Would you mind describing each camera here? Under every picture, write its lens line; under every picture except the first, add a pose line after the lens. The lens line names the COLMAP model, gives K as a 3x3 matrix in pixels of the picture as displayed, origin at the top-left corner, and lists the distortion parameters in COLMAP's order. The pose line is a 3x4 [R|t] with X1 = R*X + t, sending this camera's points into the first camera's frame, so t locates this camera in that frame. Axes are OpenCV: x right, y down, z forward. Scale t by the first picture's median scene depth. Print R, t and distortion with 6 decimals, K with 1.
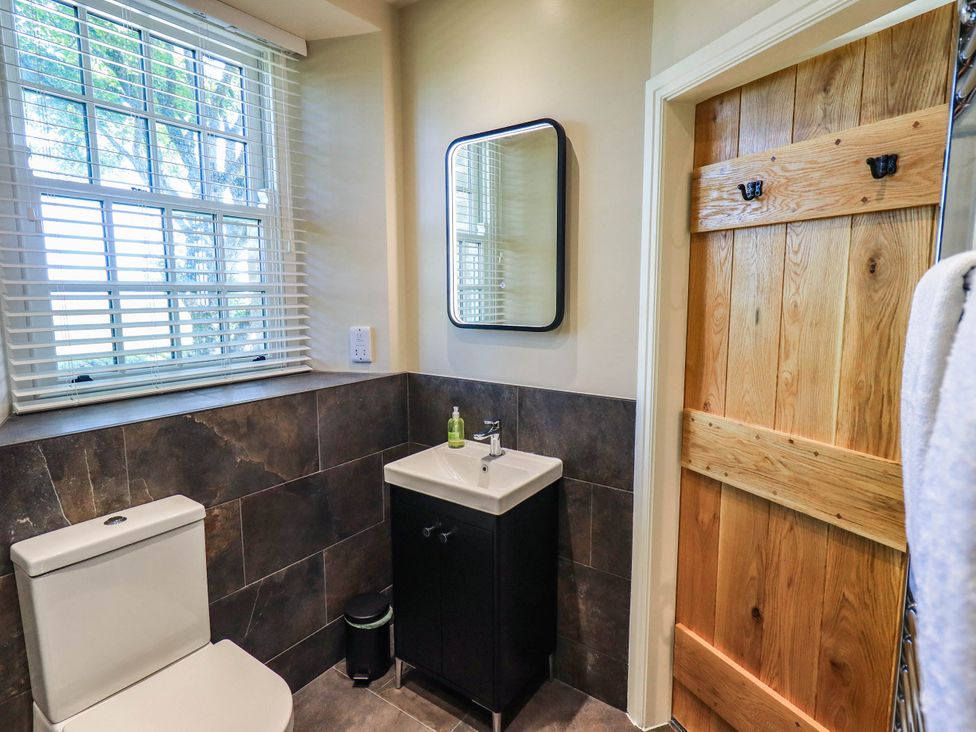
lens RADIAL K [[509.2, 0, 492.8], [0, 509.2, 355.6], [0, 0, 1]] dist [0.002286, 0.000021]
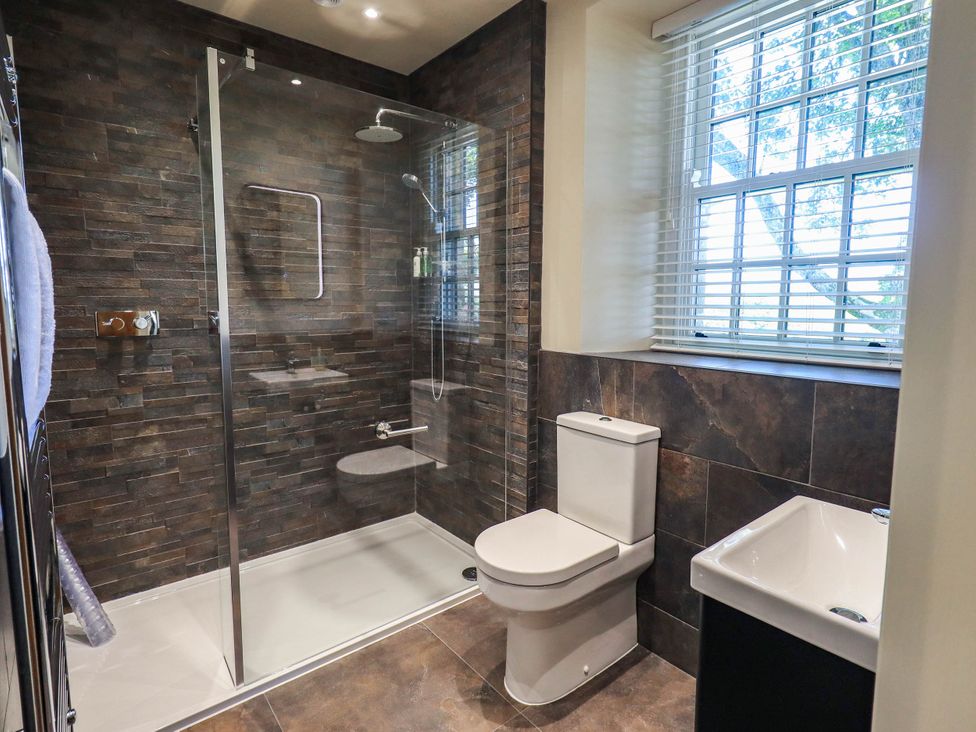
lens RADIAL K [[509.2, 0, 492.8], [0, 509.2, 355.6], [0, 0, 1]] dist [0.002286, 0.000021]
pose [[-0.262011, 0.106992, -0.959116, 0.589649], [-0.115673, 0.983189, 0.141277, -0.025583], [0.958108, 0.147960, -0.245230, 0.795927]]
